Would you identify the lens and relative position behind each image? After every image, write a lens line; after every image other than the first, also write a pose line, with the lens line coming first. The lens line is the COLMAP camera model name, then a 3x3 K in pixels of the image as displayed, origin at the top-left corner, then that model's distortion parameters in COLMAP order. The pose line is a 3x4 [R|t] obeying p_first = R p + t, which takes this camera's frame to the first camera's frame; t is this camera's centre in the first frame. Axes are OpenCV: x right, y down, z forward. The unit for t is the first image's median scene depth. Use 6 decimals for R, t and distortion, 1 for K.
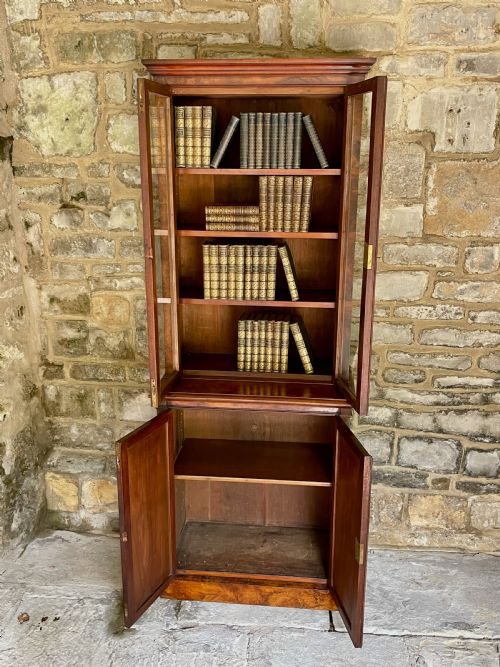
lens RADIAL K [[644.4, 0, 251.1], [0, 644.4, 332.8], [0, 0, 1]] dist [0.092075, -0.131832]
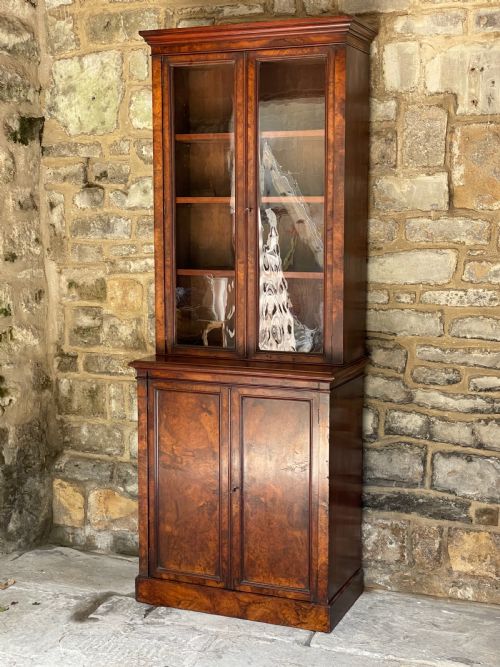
lens RADIAL K [[1024.2, 0, 249.8], [0, 1024.2, 331.9], [0, 0, 1]] dist [0.131841, -0.276421]
pose [[0.957729, 0.028873, -0.286219, 0.397966], [-0.072696, 0.986949, -0.143689, 0.227256], [0.278335, 0.158422, 0.947329, -0.355633]]
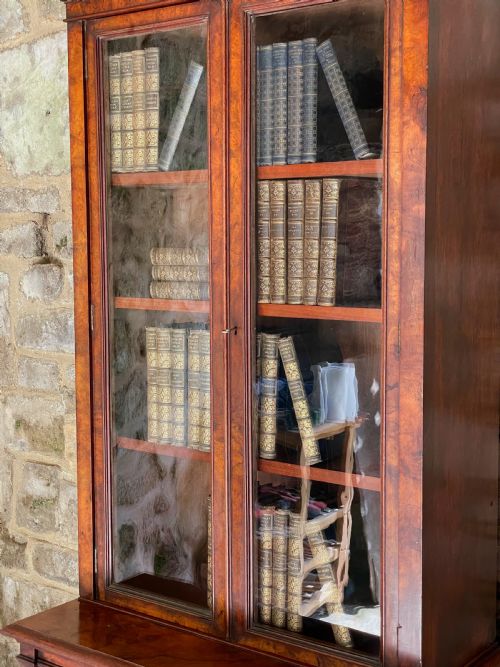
lens RADIAL K [[1004.8, 0, 248.8], [0, 1004.8, 330.3], [0, 0, 1]] dist [0.124904, -0.363145]
pose [[0.856025, 0.040116, -0.515375, 0.336538], [-0.131510, 0.981082, -0.142068, -0.033635], [0.499926, 0.189391, 0.845106, 0.363446]]
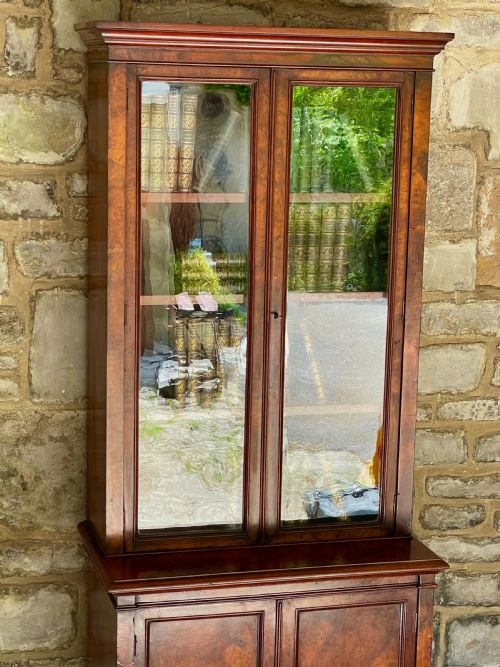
lens RADIAL K [[1420.3, 0, 247.0], [0, 1420.3, 331.3], [0, 0, 1]] dist [0.056691, 0.521862]
pose [[0.933509, -0.045631, 0.355638, -0.422816], [0.077061, 0.994223, -0.074712, -0.021446], [-0.350174, 0.097150, 0.931633, -0.197334]]
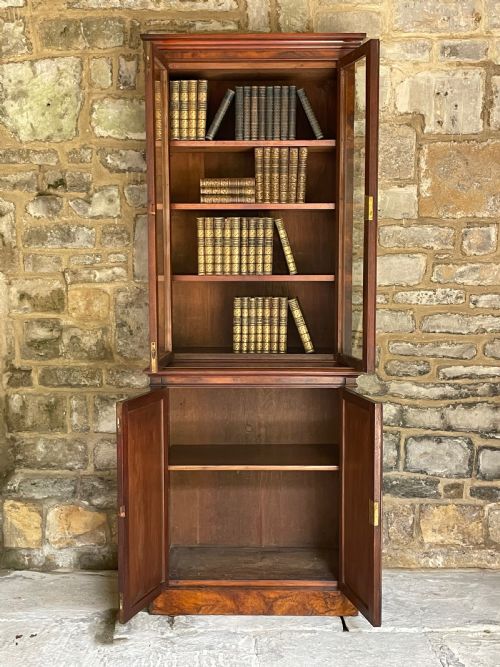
lens RADIAL K [[869.9, 0, 253.5], [0, 869.9, 329.4], [0, 0, 1]] dist [0.116618, -0.225510]
pose [[0.996896, -0.013364, 0.077590, -0.084423], [0.026980, 0.983808, -0.177184, 0.236167], [-0.073966, 0.178727, 0.981114, -0.235847]]
